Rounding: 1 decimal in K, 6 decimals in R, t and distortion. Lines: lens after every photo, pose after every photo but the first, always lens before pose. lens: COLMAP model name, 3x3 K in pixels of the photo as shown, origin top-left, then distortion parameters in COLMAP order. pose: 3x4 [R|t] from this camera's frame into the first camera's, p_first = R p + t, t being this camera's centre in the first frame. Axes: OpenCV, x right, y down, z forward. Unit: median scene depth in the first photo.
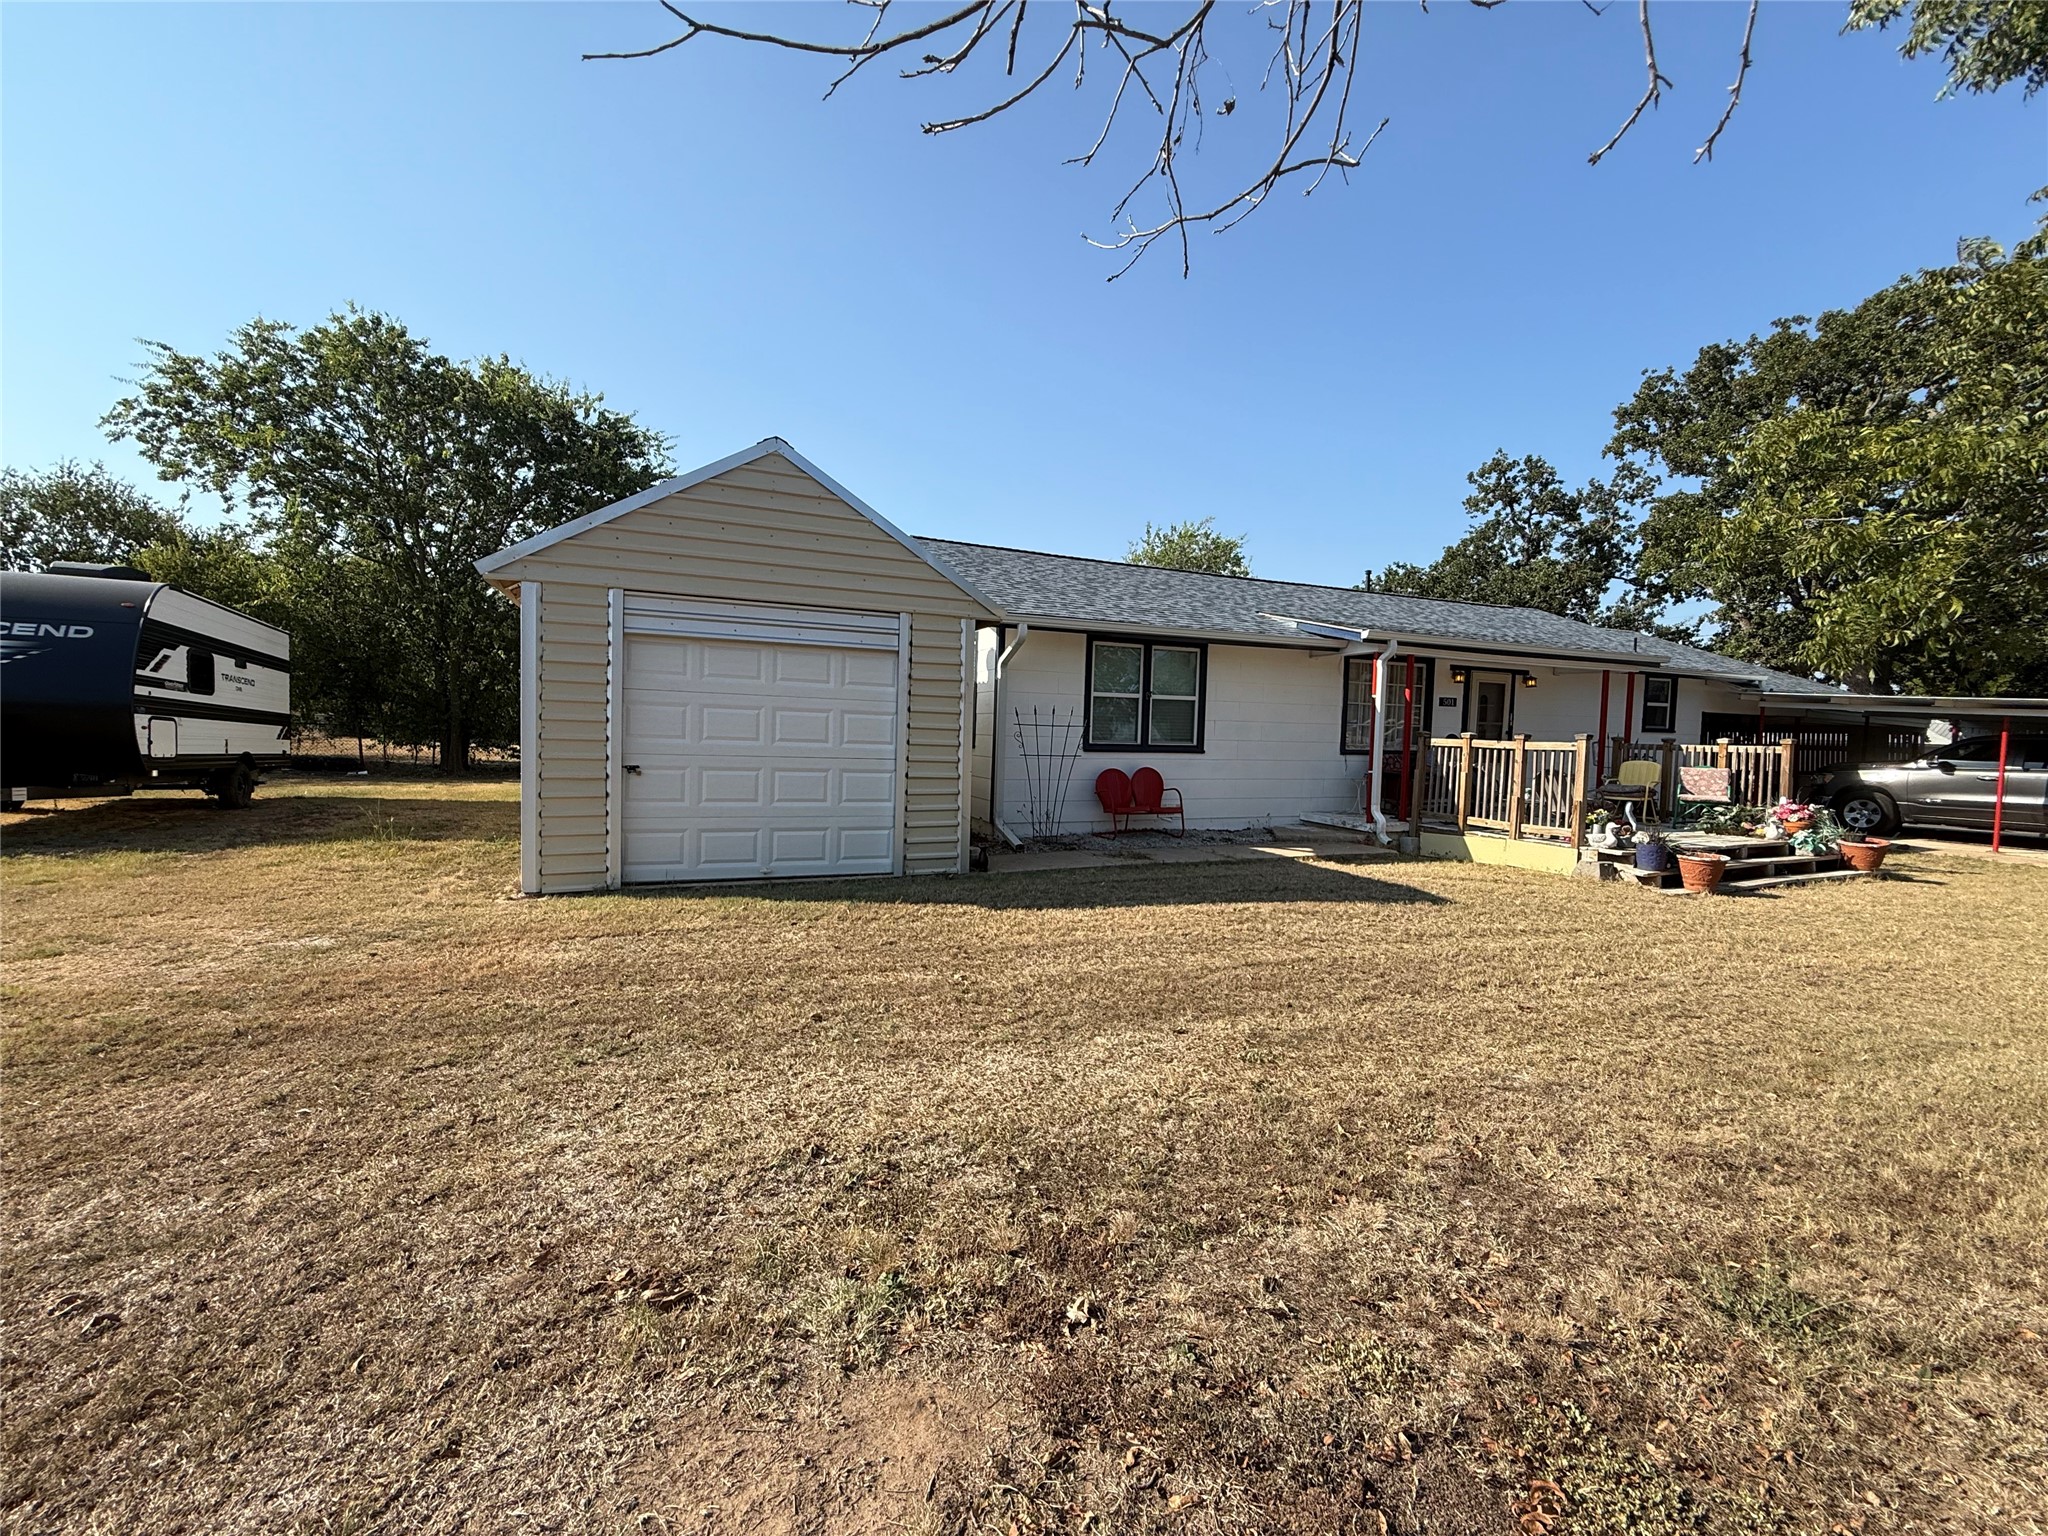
lens RADIAL K [[821.4, 0, 1024.0], [0, 821.4, 768.0], [0, 0, 1]] dist [0.000388, 0.000077]
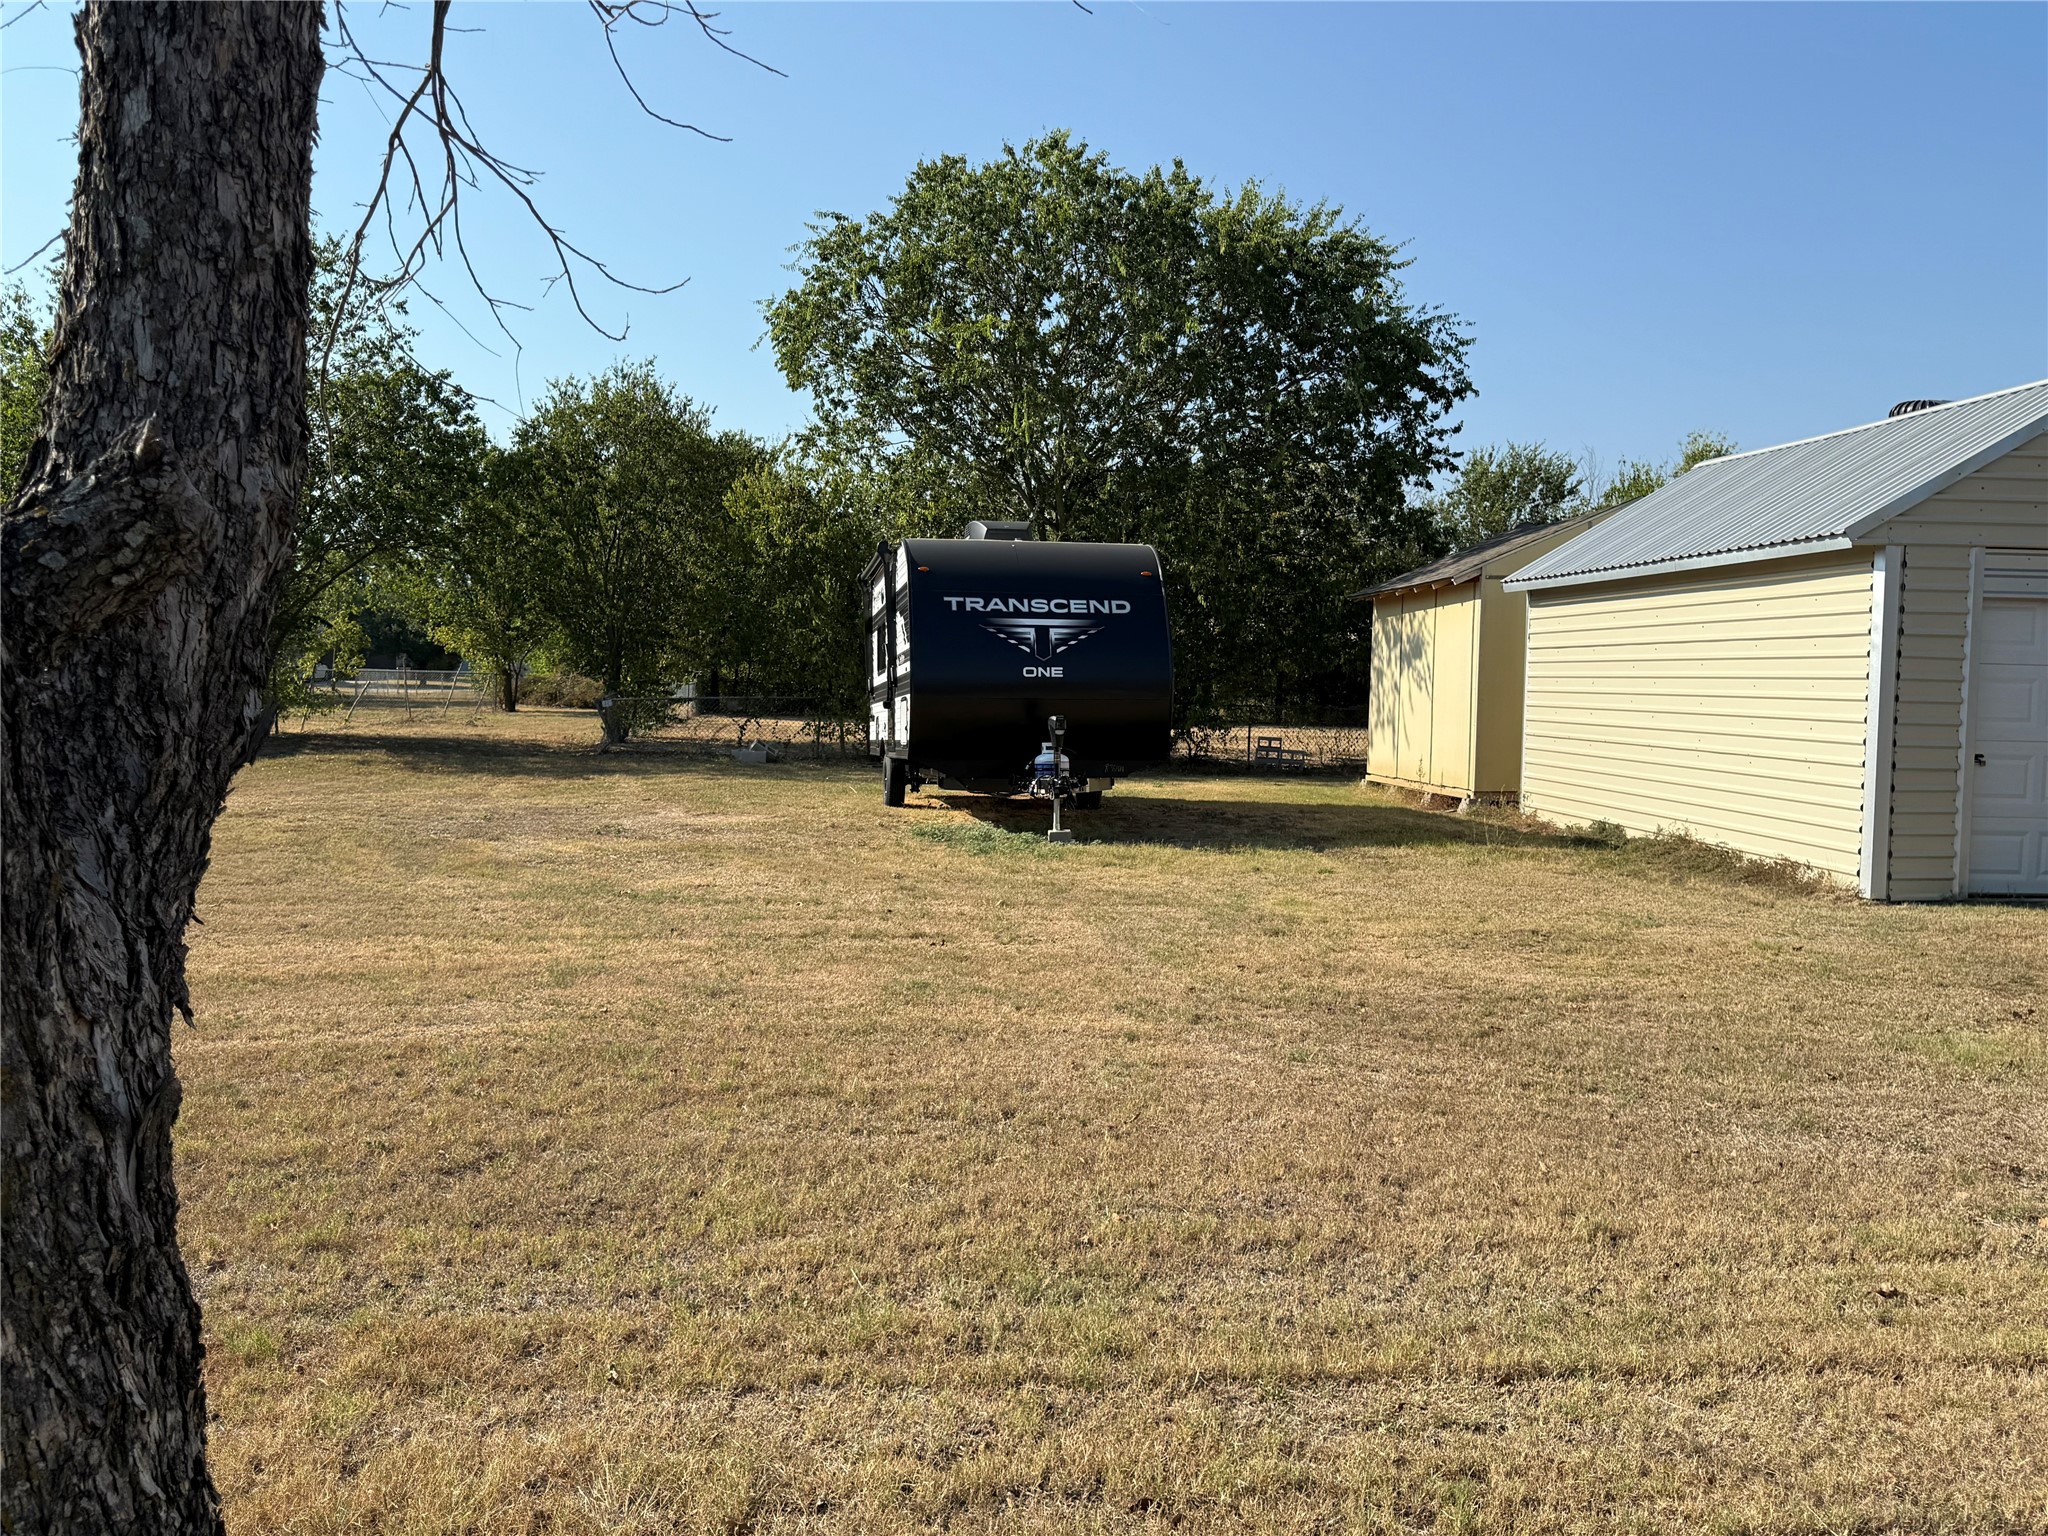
lens RADIAL K [[1625.9, 0, 1024.0], [0, 1625.9, 768.0], [0, 0, 1]] dist [-0.000269, -0.002274]
pose [[0.945575, 0.000456, -0.325404, -0.544023], [0.000421, 0.999996, 0.002627, 0.003756], [0.325404, -0.002621, 0.945572, -0.565979]]
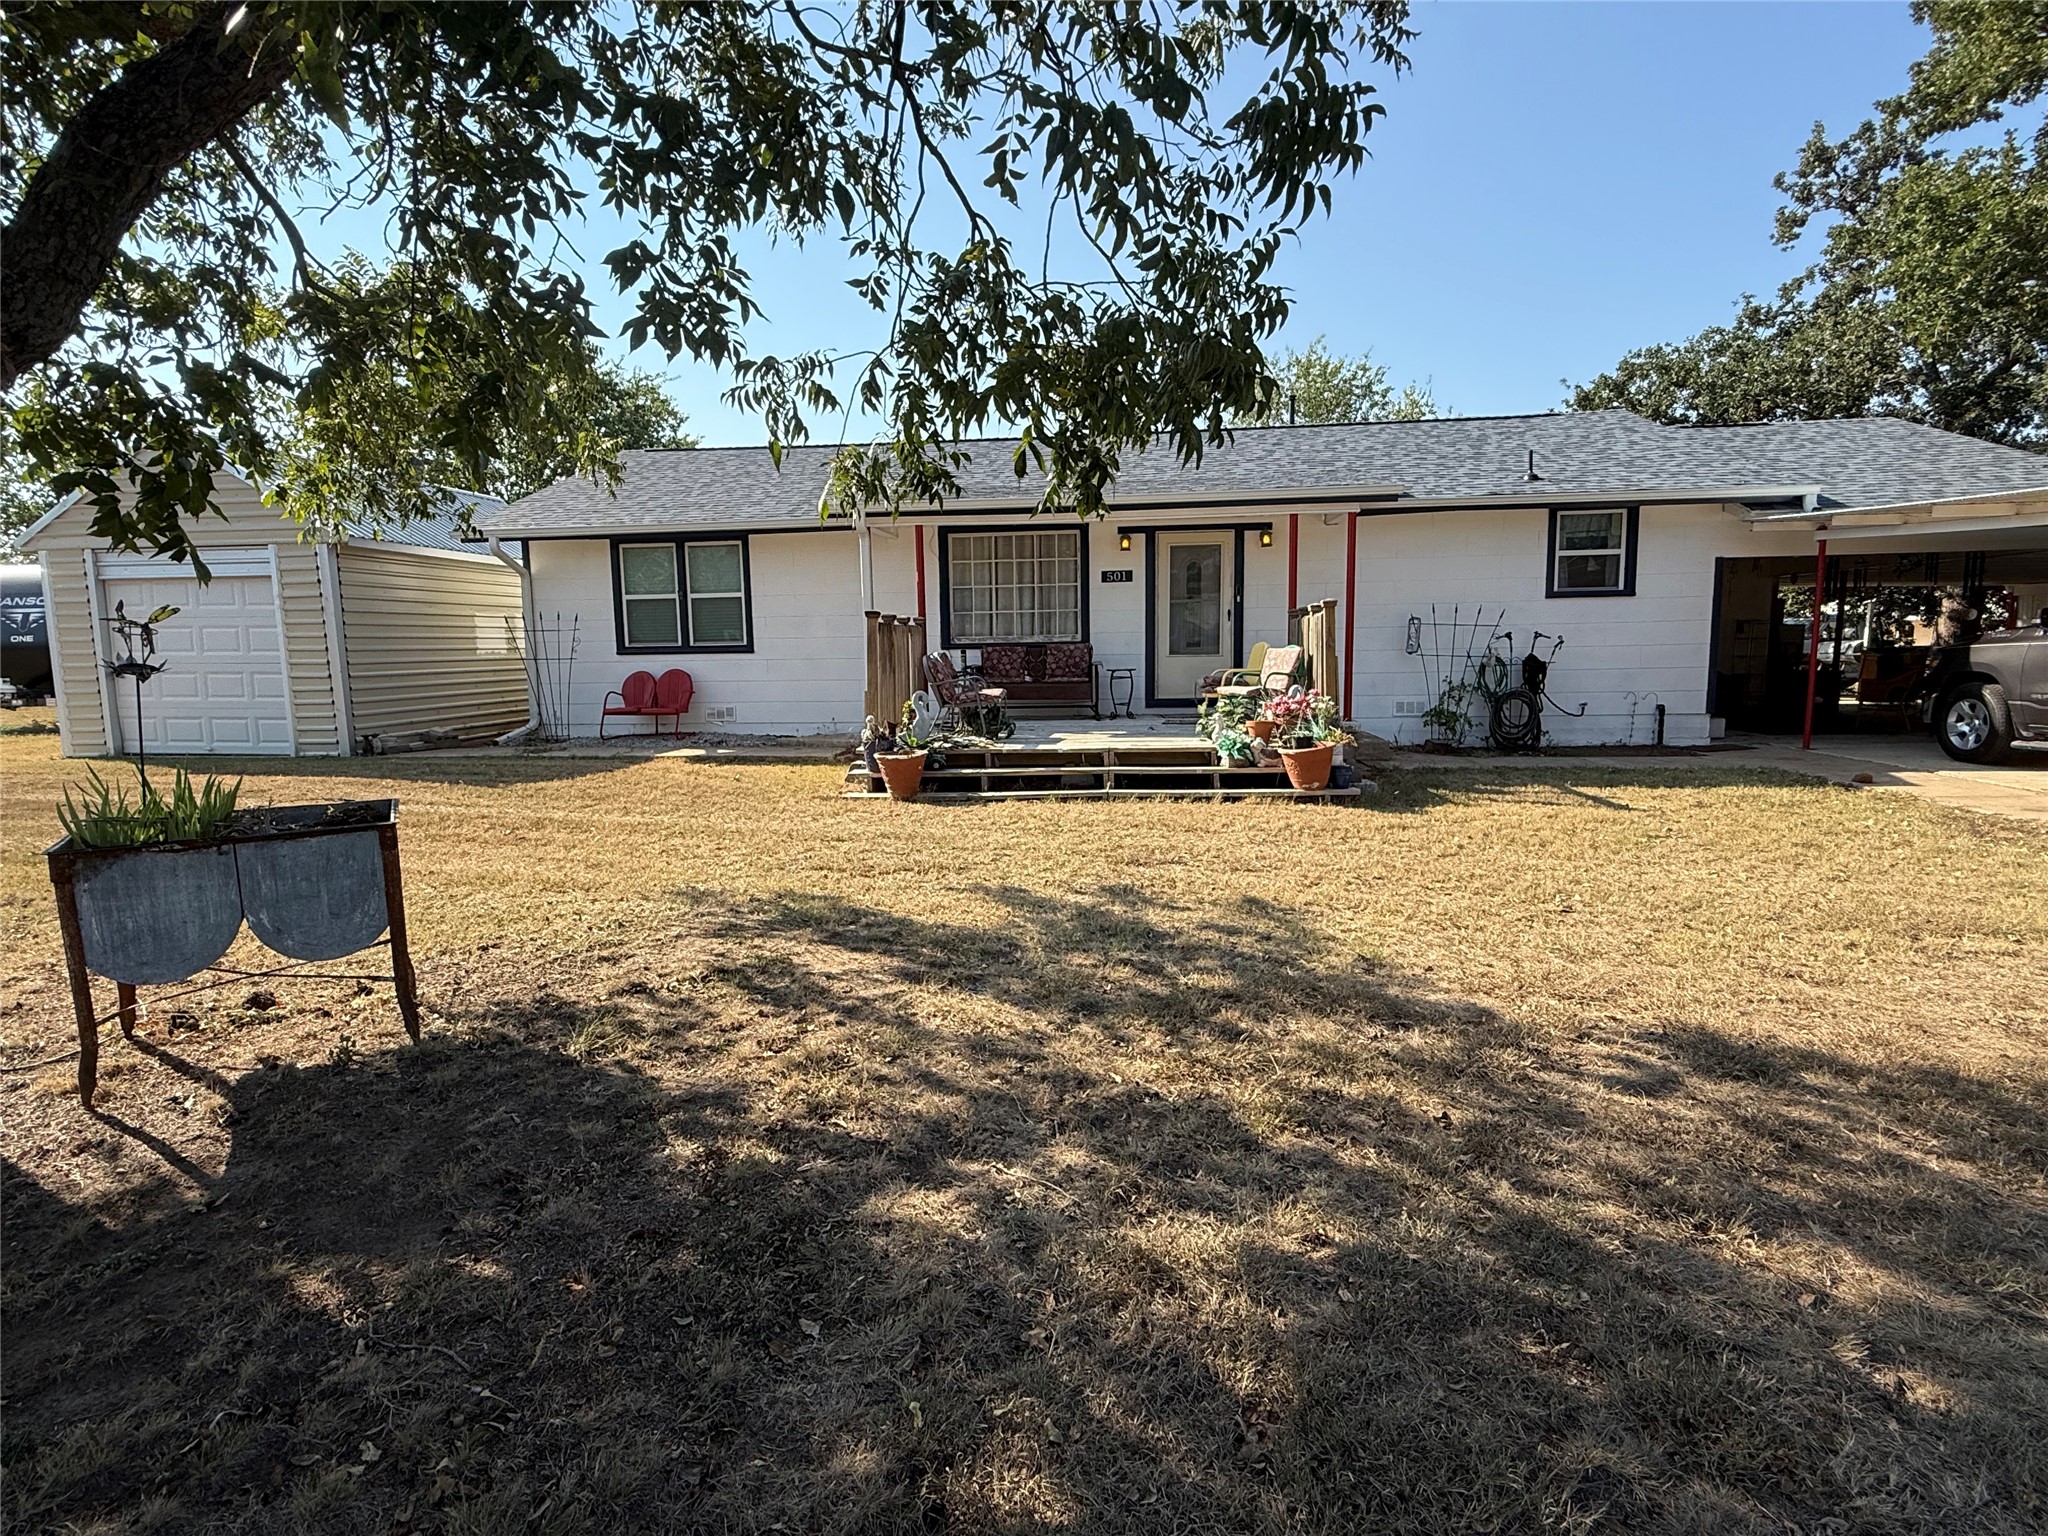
lens RADIAL K [[1014.7, 0, 1024.0], [0, 1014.7, 768.0], [0, 0, 1]] dist [0.001473, 0.000373]
pose [[0.867001, 0.020379, -0.497889, 1.124861], [0.013286, 0.997863, 0.063979, 0.045538], [0.498129, -0.062085, 0.864878, 0.150458]]
